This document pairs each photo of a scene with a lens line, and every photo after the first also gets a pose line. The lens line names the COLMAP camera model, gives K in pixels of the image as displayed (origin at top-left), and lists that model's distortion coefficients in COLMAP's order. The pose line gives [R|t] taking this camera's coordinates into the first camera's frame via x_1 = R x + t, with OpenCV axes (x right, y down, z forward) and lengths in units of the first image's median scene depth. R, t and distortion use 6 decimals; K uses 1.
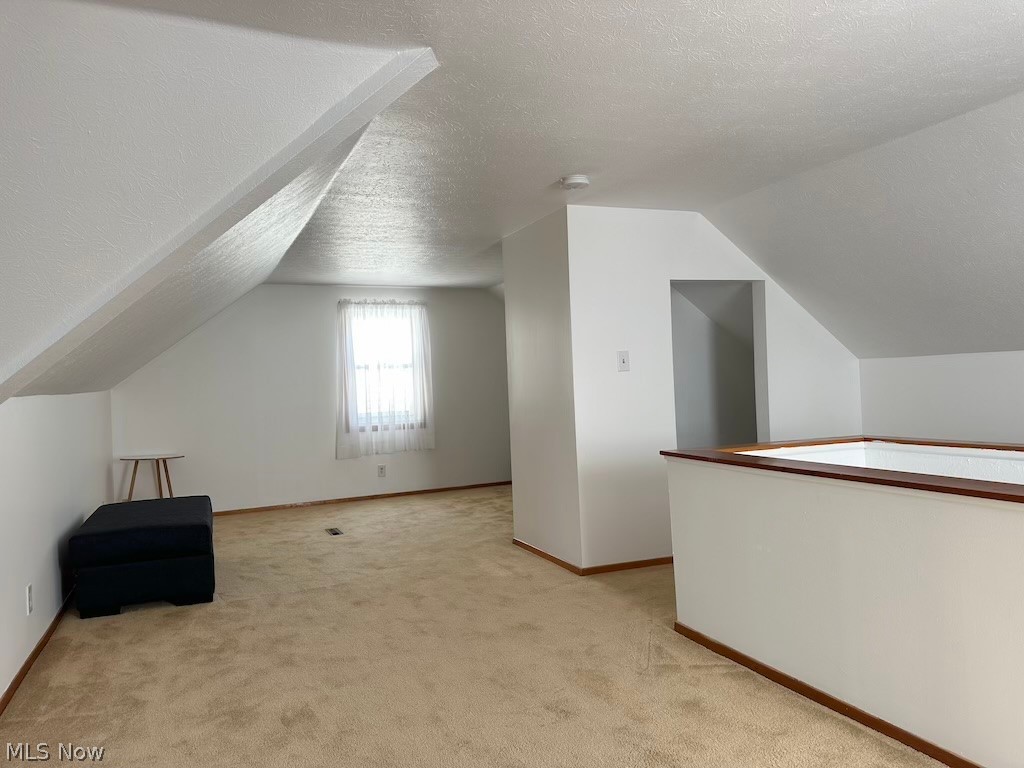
lens RADIAL K [[722.8, 0, 512.0], [0, 722.8, 384.0], [0, 0, 1]] dist [0.061011, -0.076271]
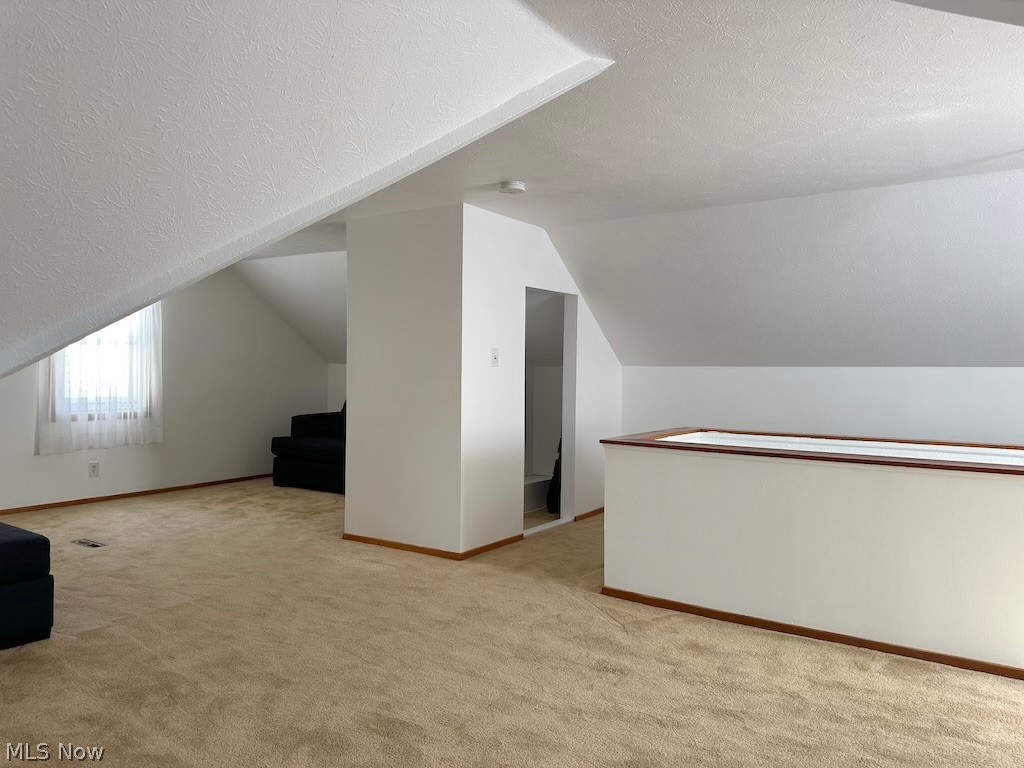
lens RADIAL K [[716.3, 0, 512.0], [0, 716.3, 384.0], [0, 0, 1]] dist [0.065618, -0.065903]
pose [[0.841912, 0.040405, 0.538101, -0.418729], [-0.043802, 0.999019, -0.006482, 0.014636], [-0.537835, -0.018113, 0.842856, 0.096066]]
